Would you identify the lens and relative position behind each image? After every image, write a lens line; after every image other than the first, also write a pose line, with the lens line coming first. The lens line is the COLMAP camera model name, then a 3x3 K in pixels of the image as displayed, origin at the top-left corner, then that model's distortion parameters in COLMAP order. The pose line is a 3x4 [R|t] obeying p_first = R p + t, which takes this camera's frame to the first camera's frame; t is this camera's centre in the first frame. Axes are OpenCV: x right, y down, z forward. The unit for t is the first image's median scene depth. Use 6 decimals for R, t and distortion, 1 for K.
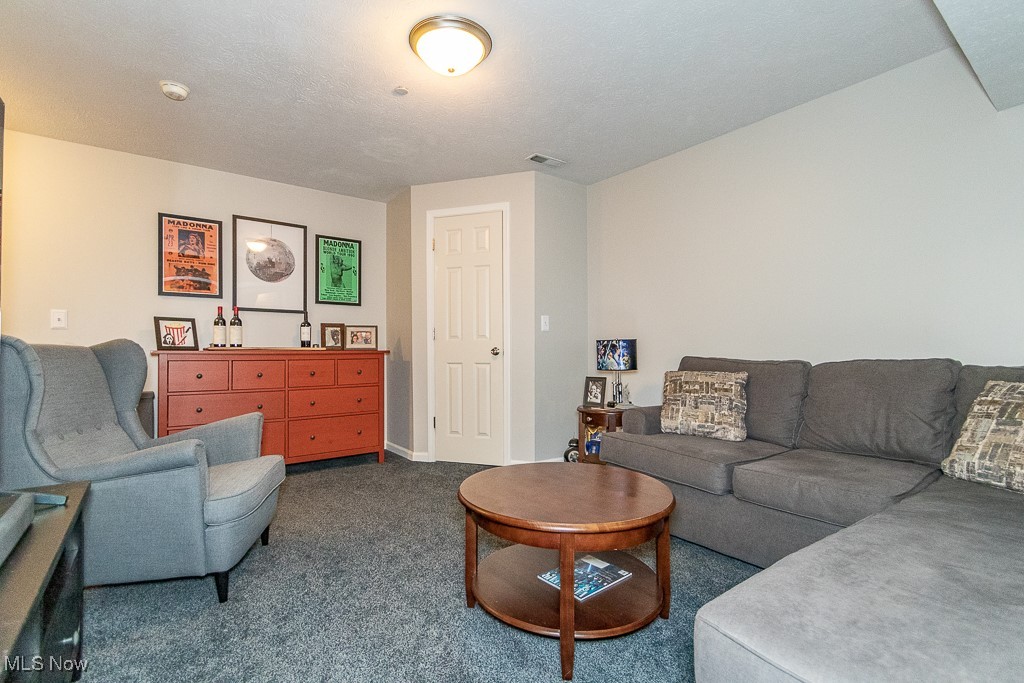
lens RADIAL K [[488.7, 0, 510.3], [0, 488.7, 346.3], [0, 0, 1]] dist [0.000500, -0.000706]
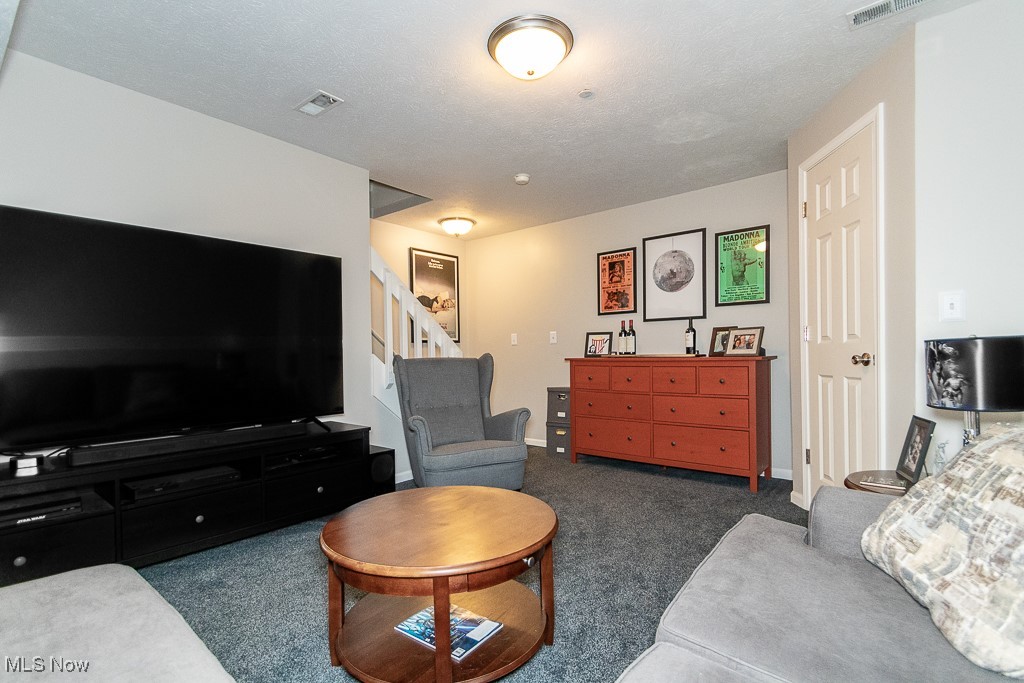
lens RADIAL K [[488.7, 0, 510.3], [0, 488.7, 346.3], [0, 0, 1]] dist [0.000500, -0.000706]
pose [[0.210592, -0.018095, -0.977407, 0.475151], [0.025528, 0.999590, -0.013006, -0.009273], [0.977241, -0.022212, 0.210967, 0.438590]]
